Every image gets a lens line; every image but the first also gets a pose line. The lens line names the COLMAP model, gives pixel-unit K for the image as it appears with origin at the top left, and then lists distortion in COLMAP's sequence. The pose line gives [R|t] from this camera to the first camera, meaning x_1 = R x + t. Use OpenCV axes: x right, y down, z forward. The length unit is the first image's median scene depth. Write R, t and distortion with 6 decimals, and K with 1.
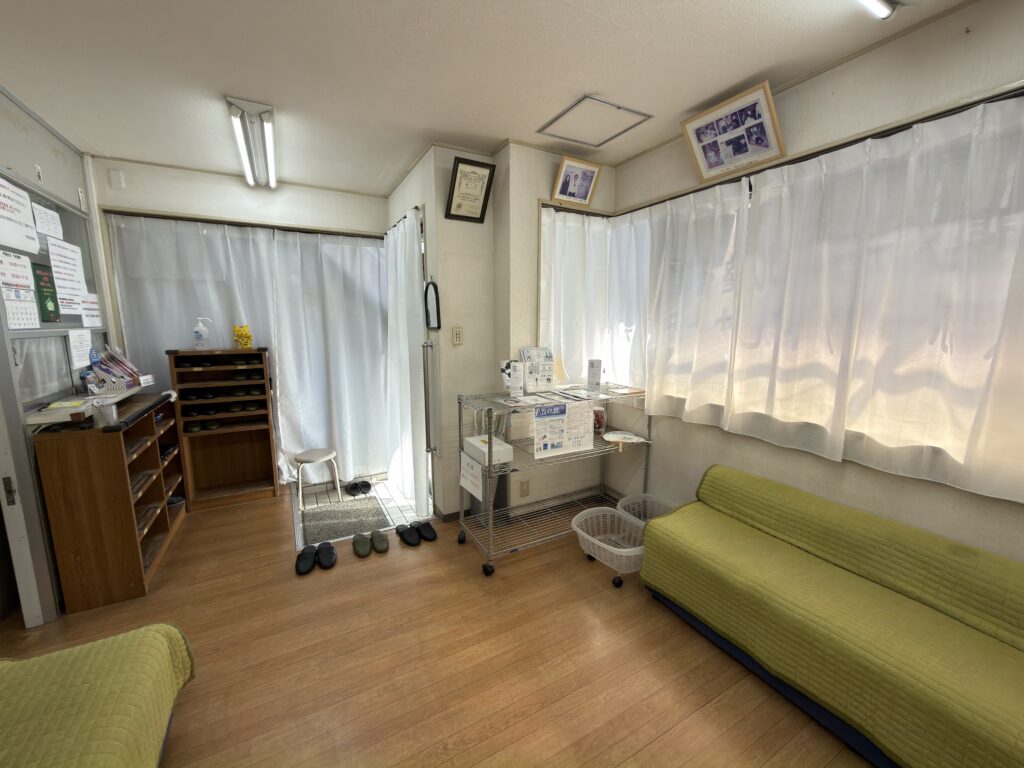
lens RADIAL K [[409.5, 0, 512.0], [0, 409.5, 384.0], [0, 0, 1]] dist [0.000654, 0.000355]
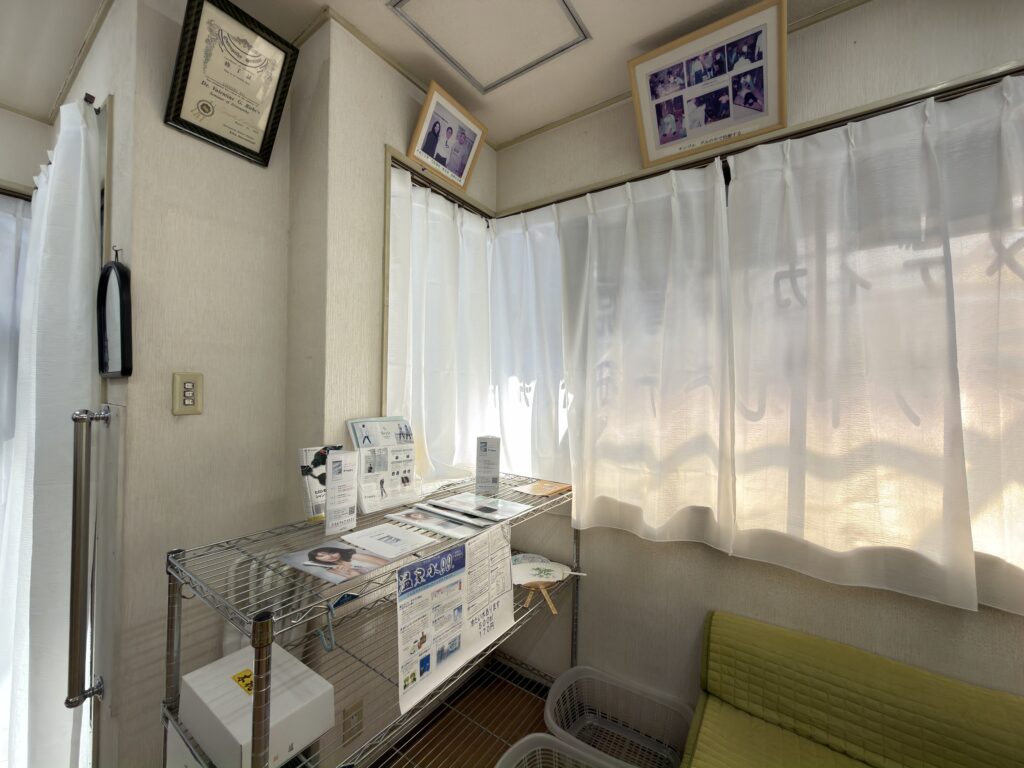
lens RADIAL K [[409.5, 0, 512.0], [0, 409.5, 384.0], [0, 0, 1]] dist [0.000654, 0.000355]
pose [[0.897338, 0.016210, 0.441046, -0.019930], [0.055436, 0.987271, -0.149075, -0.048142], [-0.437849, 0.158221, 0.885017, 0.502856]]
